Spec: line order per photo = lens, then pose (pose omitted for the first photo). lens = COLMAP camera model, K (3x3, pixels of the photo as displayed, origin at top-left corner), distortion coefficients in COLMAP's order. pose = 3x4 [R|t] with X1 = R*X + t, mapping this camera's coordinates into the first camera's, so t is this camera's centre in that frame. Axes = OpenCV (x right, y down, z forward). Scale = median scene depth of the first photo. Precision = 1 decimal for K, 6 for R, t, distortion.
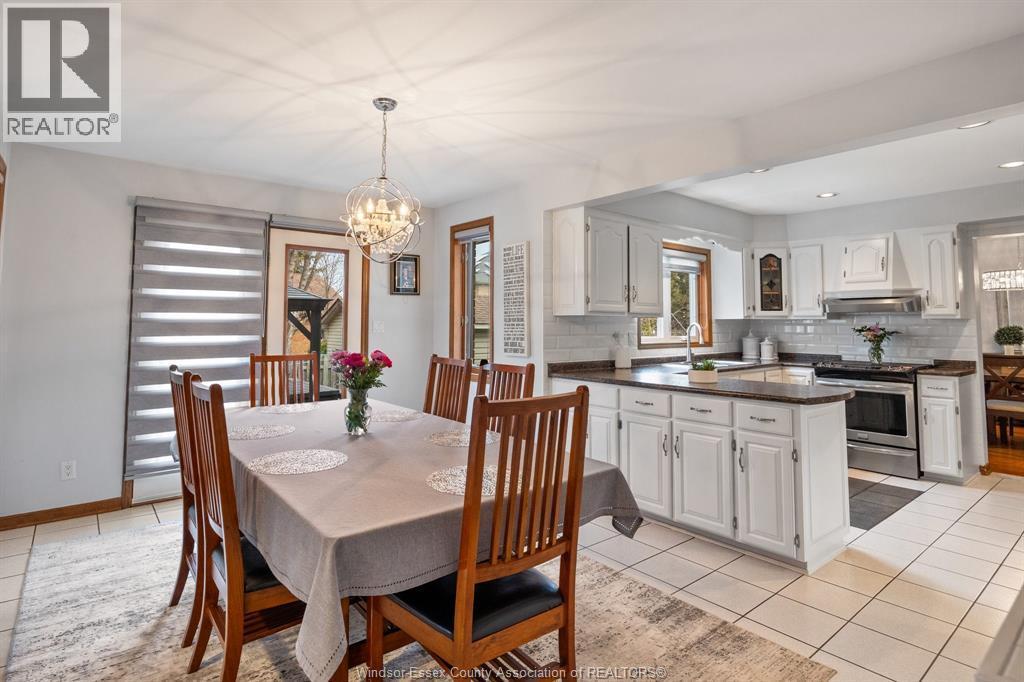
lens RADIAL K [[531.8, 0, 509.8], [0, 531.8, 317.6], [0, 0, 1]] dist [0.001233, 0.000157]
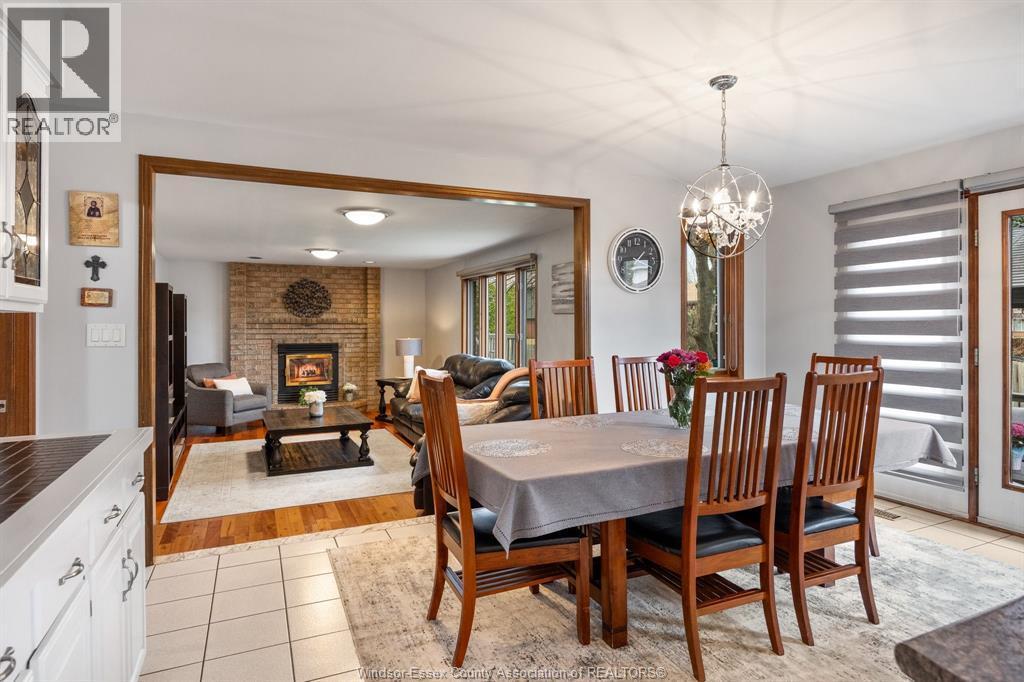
lens RADIAL K [[582.3, 0, 513.3], [0, 582.3, 324.4], [0, 0, 1]] dist [-0.001070, -0.000077]
pose [[-0.255396, -0.001312, -0.966836, 0.660368], [0.010589, 0.999935, -0.004154, 0.015209], [0.966779, -0.011299, -0.255366, 0.711754]]
